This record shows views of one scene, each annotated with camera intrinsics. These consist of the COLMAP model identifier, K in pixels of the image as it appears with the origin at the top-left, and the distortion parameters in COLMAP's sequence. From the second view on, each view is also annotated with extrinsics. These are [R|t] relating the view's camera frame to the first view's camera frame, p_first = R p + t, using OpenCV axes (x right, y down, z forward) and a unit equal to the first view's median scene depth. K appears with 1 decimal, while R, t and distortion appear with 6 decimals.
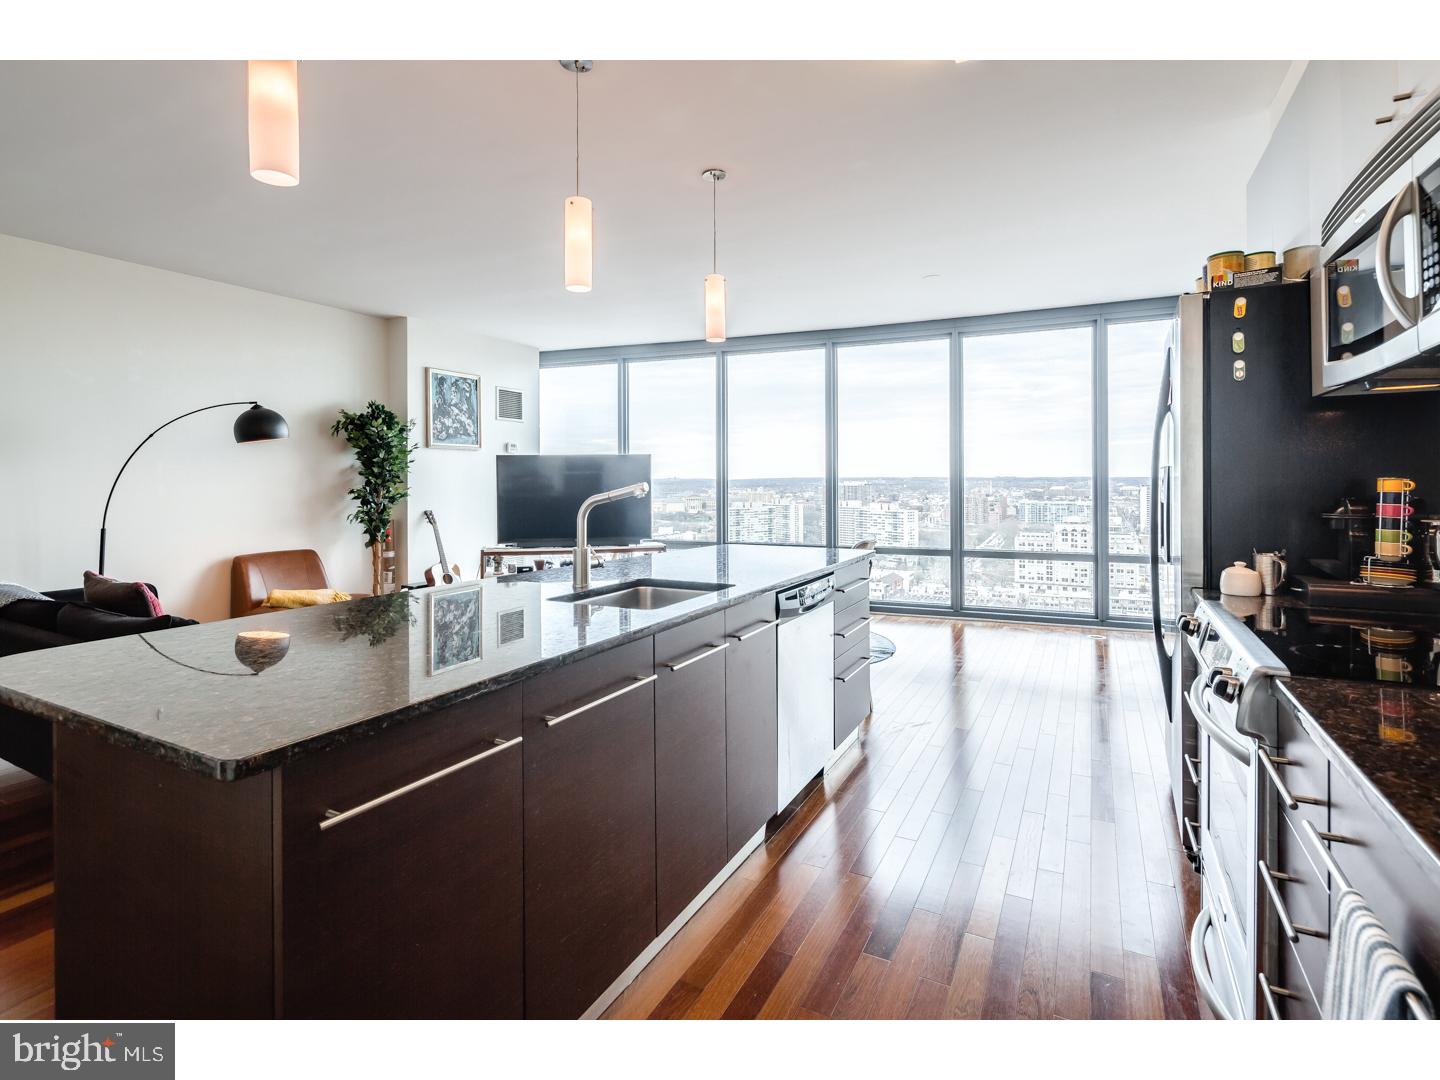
lens RADIAL K [[716.1, 0, 721.6], [0, 716.1, 477.0], [0, 0, 1]] dist [0.000767, -0.000366]
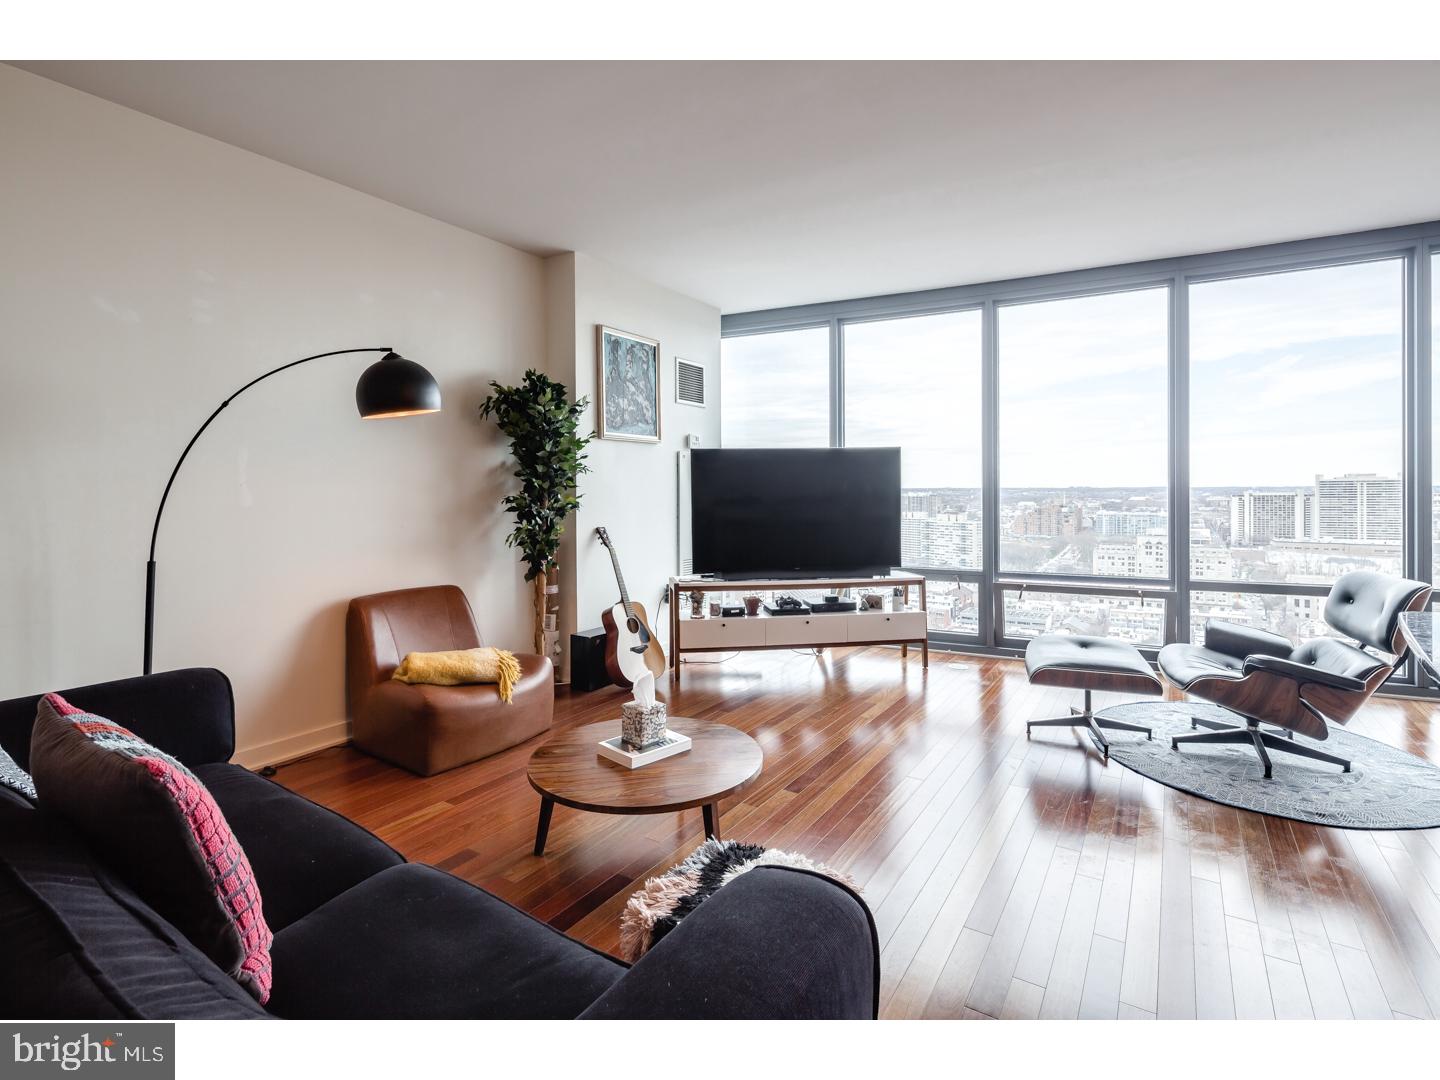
lens RADIAL K [[712.8, 0, 716.0], [0, 712.8, 494.5], [0, 0, 1]] dist [0.000938, -0.000347]
pose [[0.995857, -0.002533, -0.090895, -0.237462], [0.003321, 0.999958, 0.008530, 0.009041], [0.090870, -0.008796, 0.995824, 0.314841]]
